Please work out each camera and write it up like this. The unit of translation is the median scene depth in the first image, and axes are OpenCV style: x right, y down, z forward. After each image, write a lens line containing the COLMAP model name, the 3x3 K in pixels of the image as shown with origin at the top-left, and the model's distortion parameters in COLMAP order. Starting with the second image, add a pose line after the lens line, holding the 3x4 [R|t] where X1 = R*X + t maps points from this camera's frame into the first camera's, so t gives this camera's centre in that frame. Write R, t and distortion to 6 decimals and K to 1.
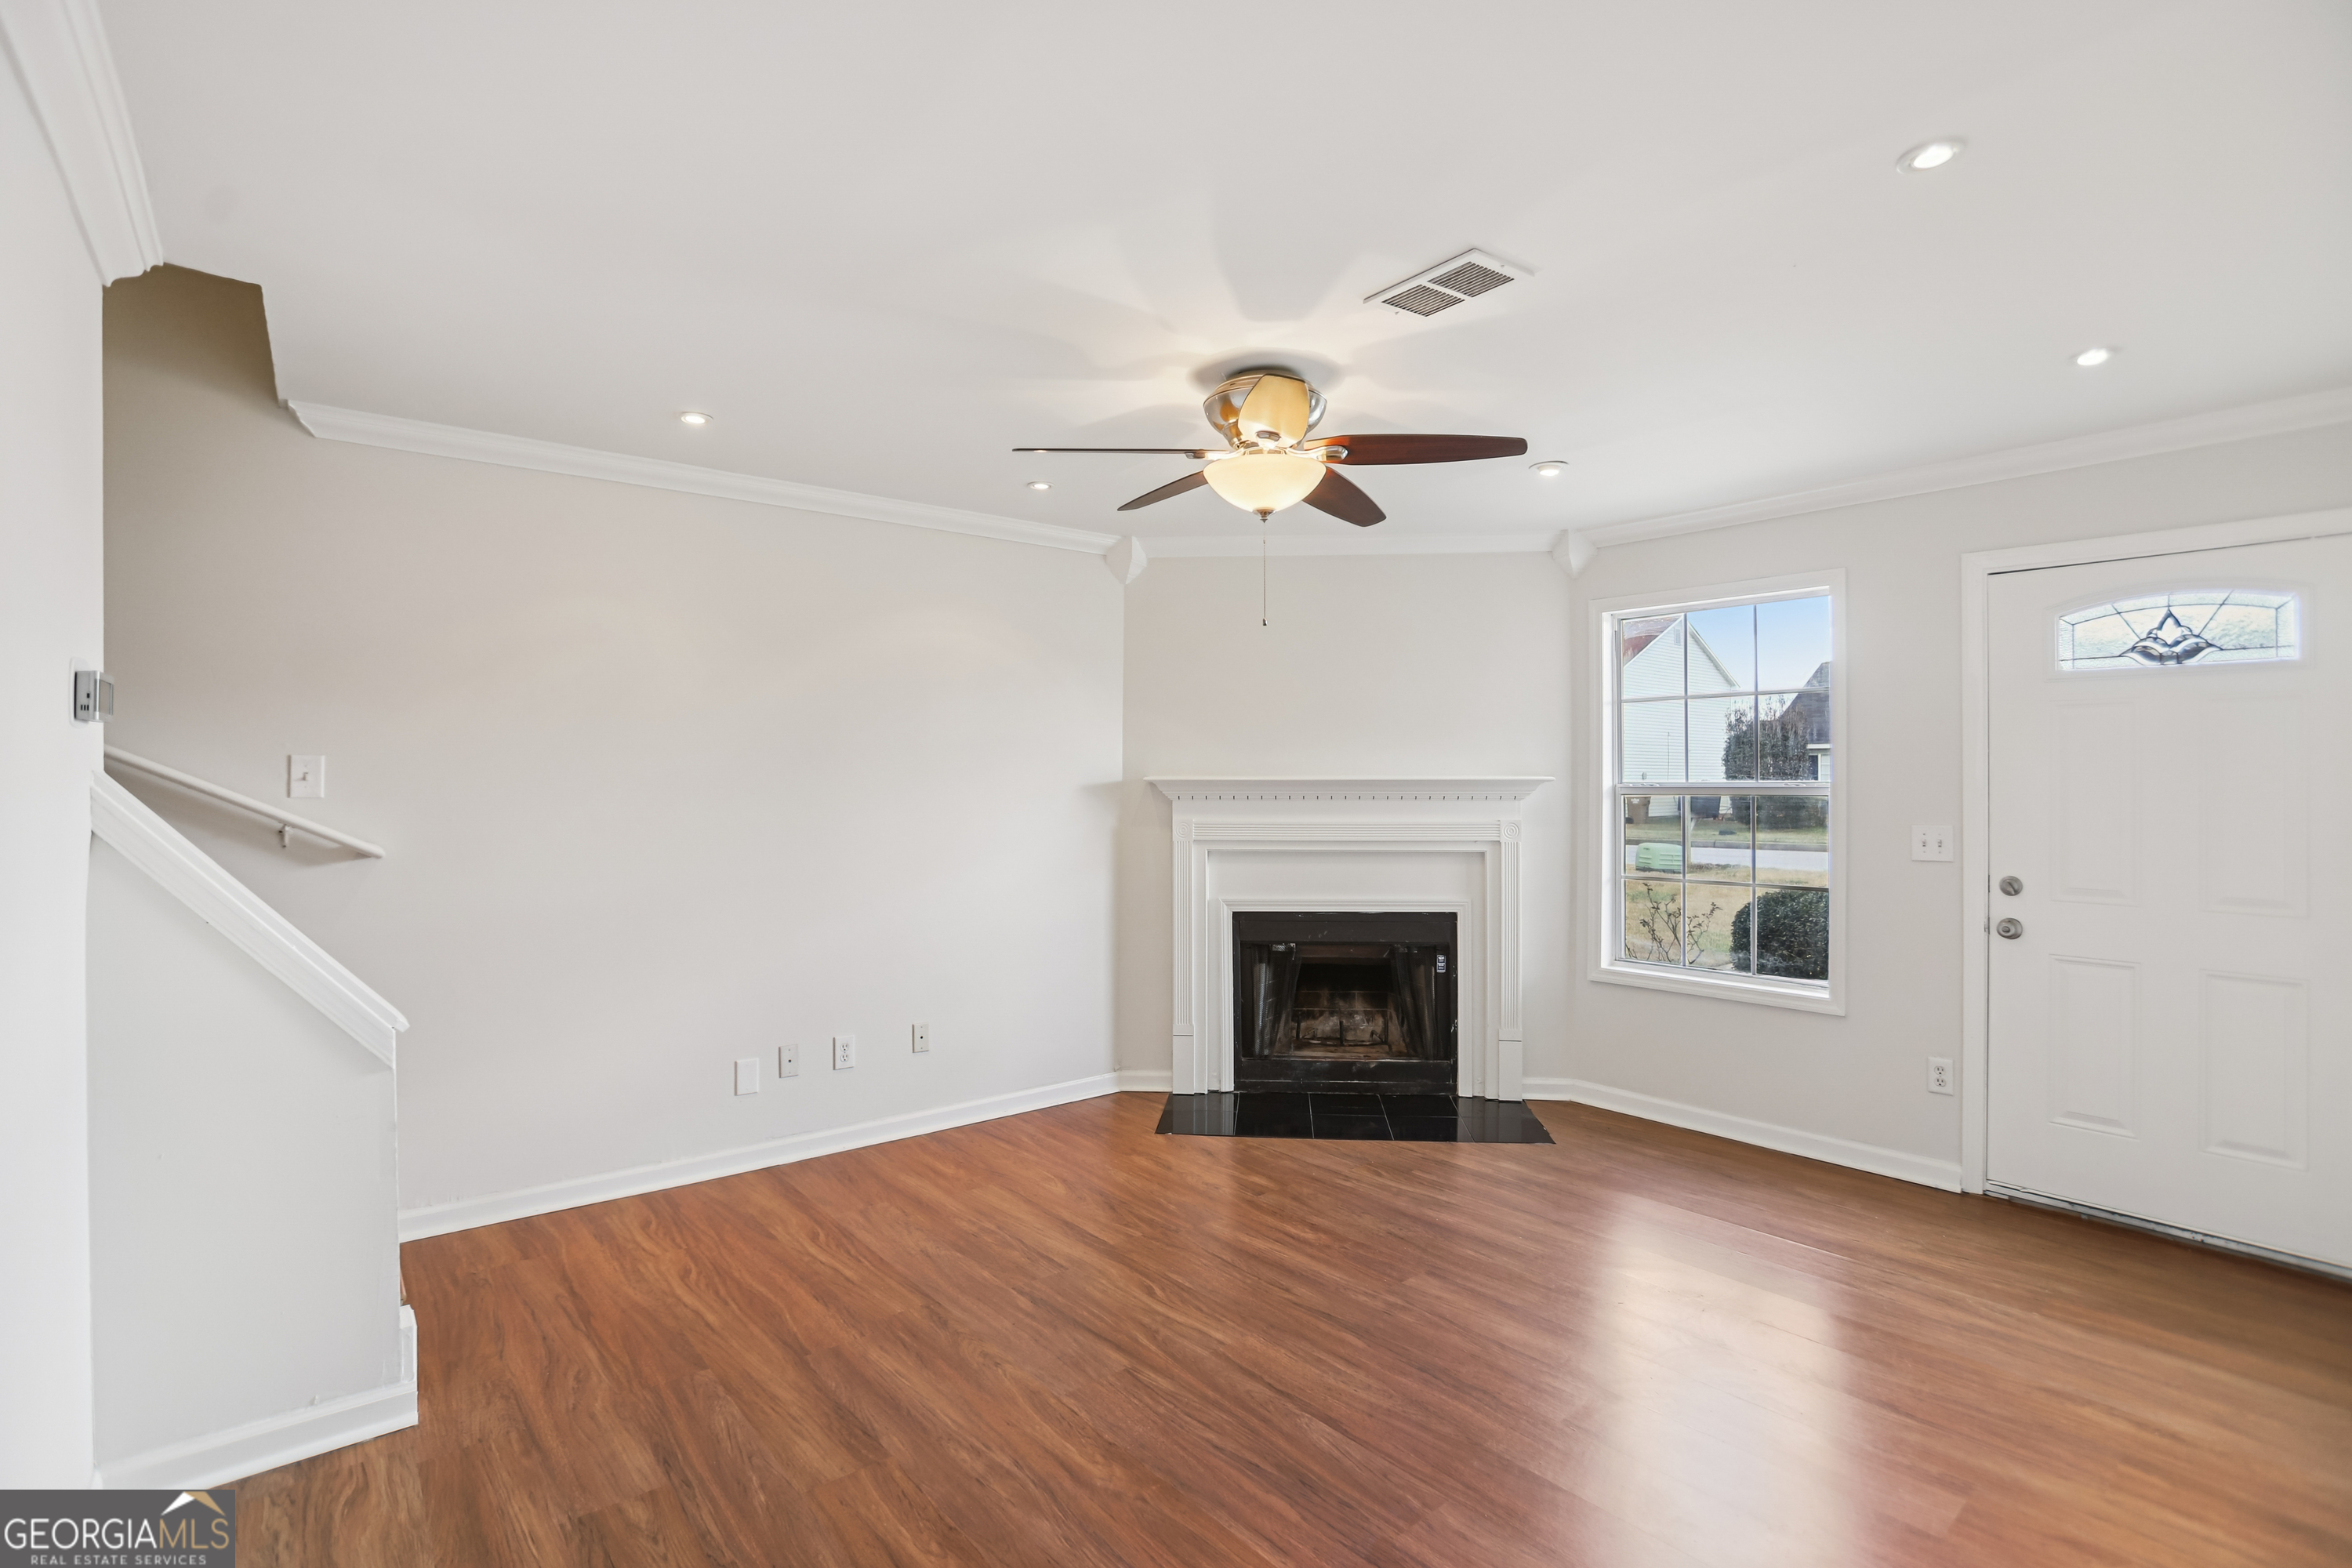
lens RADIAL K [[1083.2, 0, 1181.1], [0, 1083.2, 782.3], [0, 0, 1]] dist [-0.022210, 0.000702]
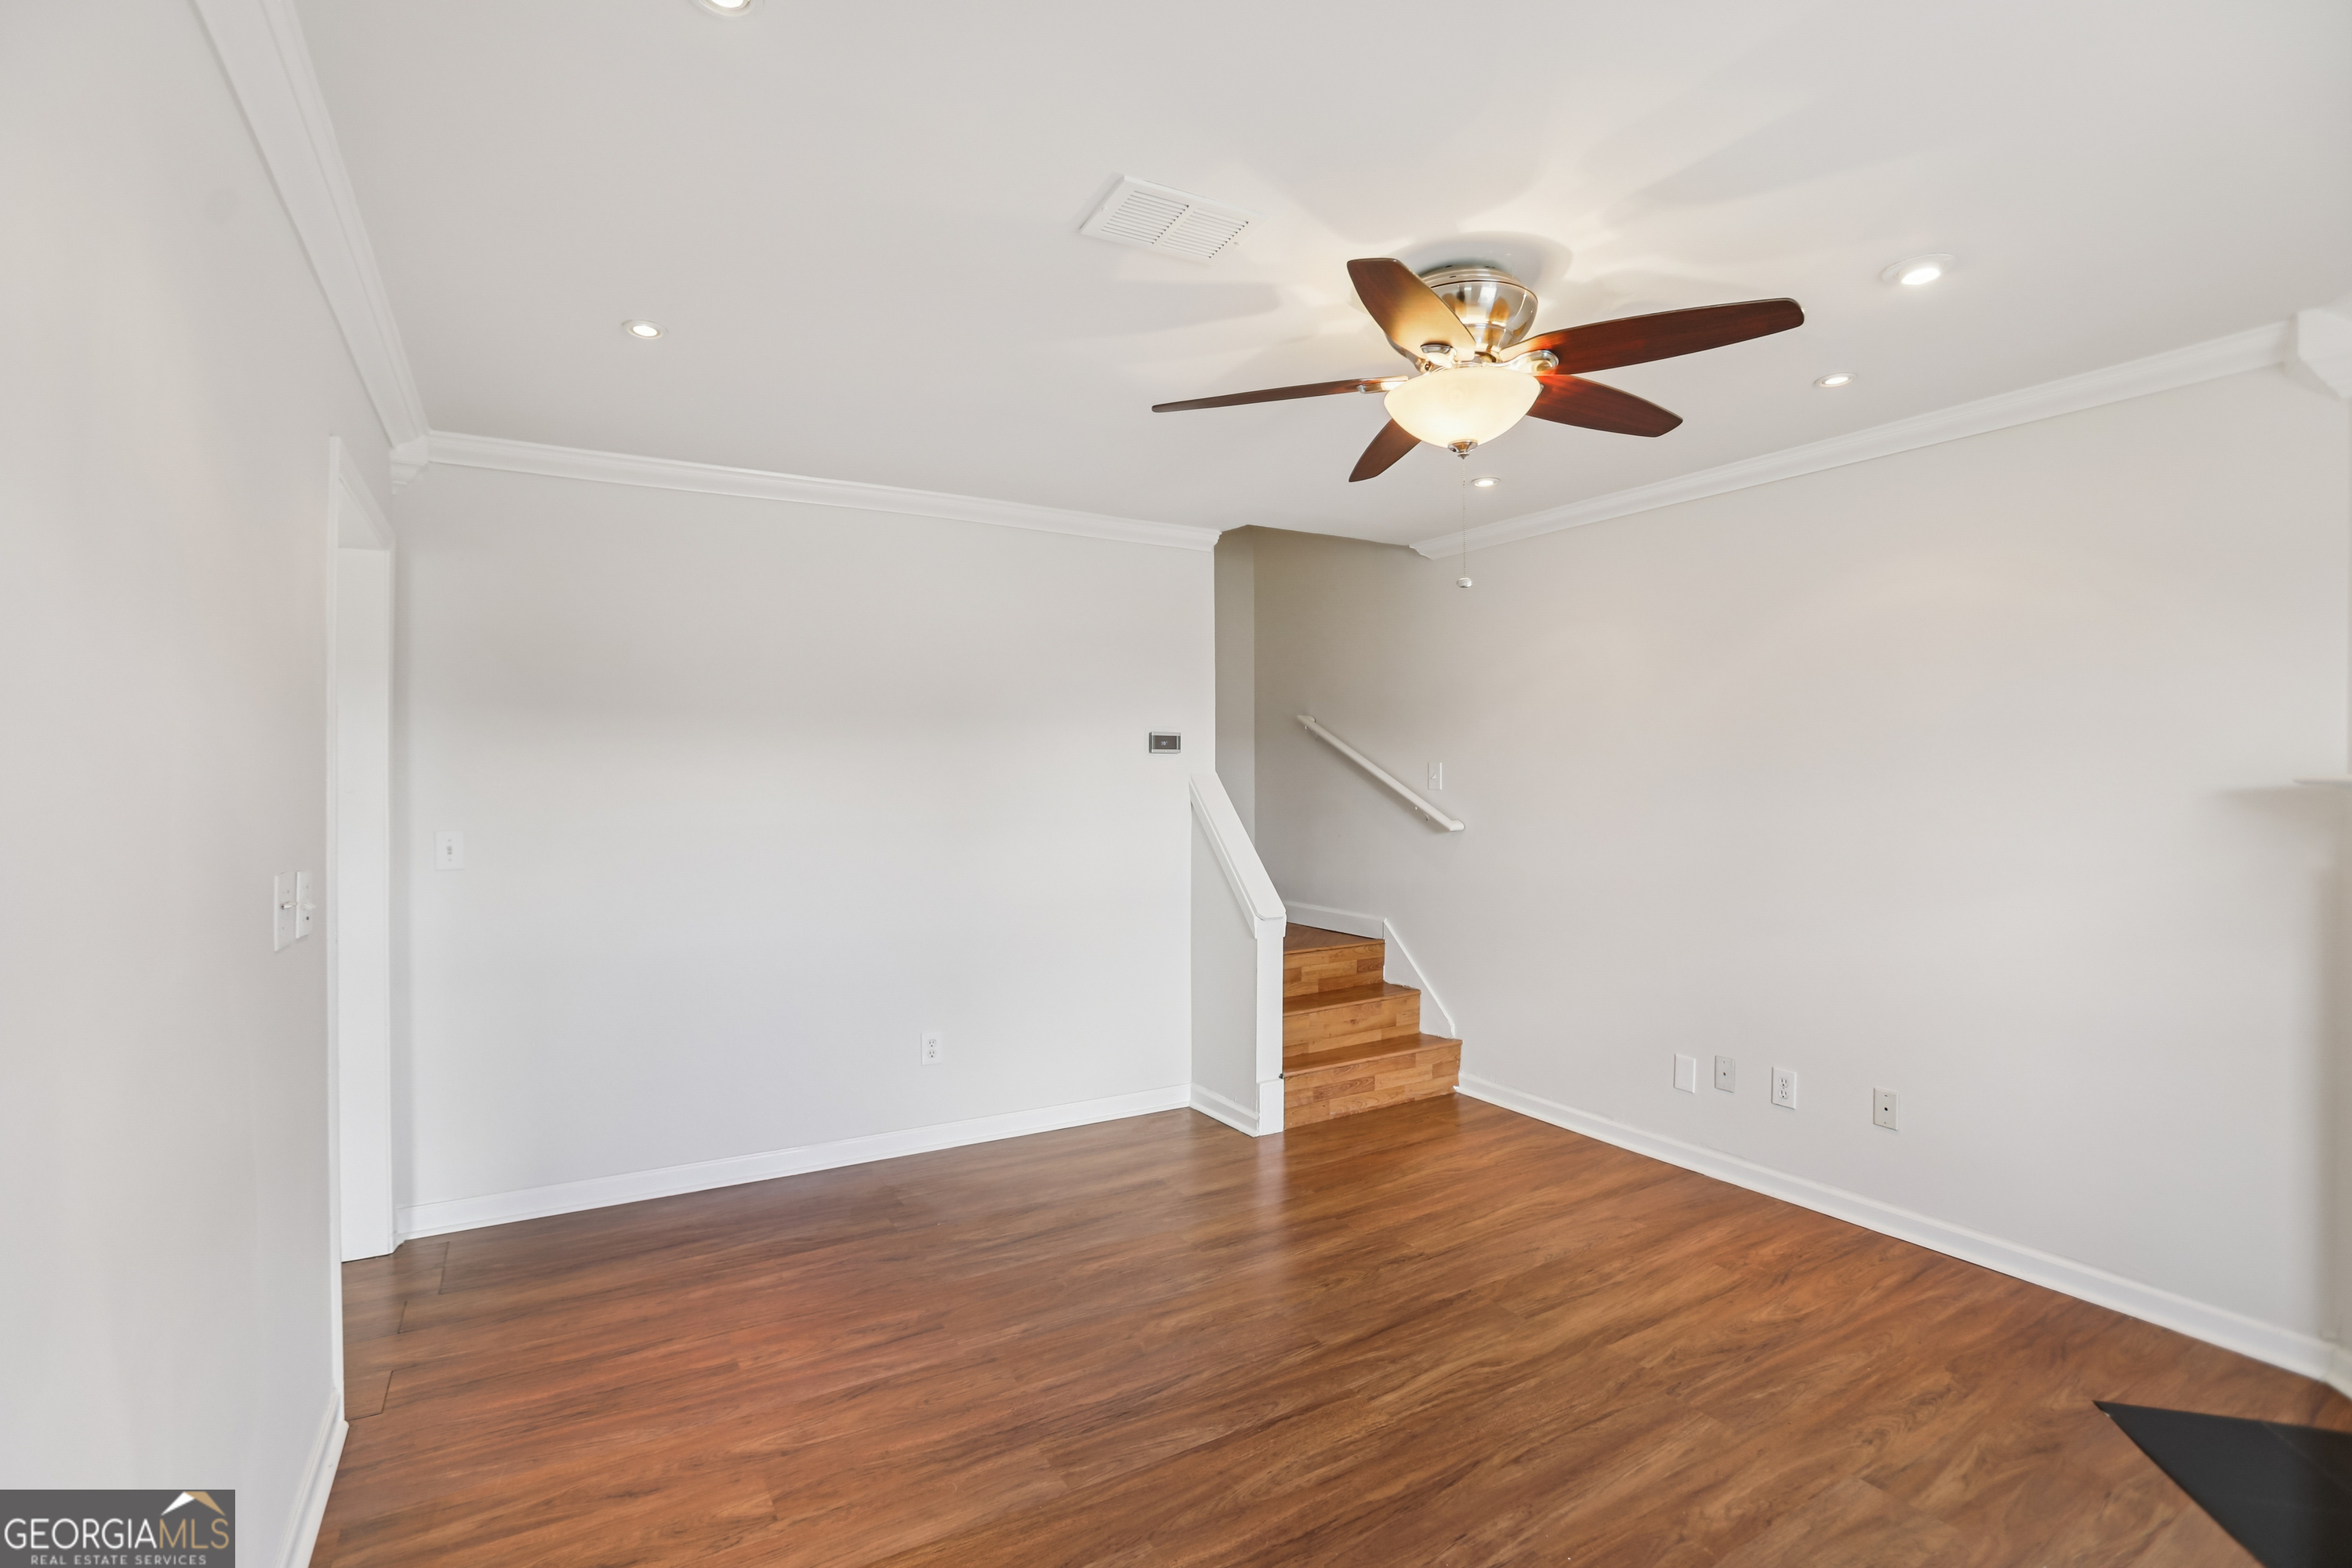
lens RADIAL K [[1083.2, 0, 1167.8], [0, 1083.2, 783.9], [0, 0, 1]] dist [-0.022210, 0.000702]
pose [[-0.149362, 0.000140, -0.988783, 0.760827], [-0.001371, 0.999999, 0.000349, 0.001207], [0.988782, 0.001408, -0.149361, 0.763354]]
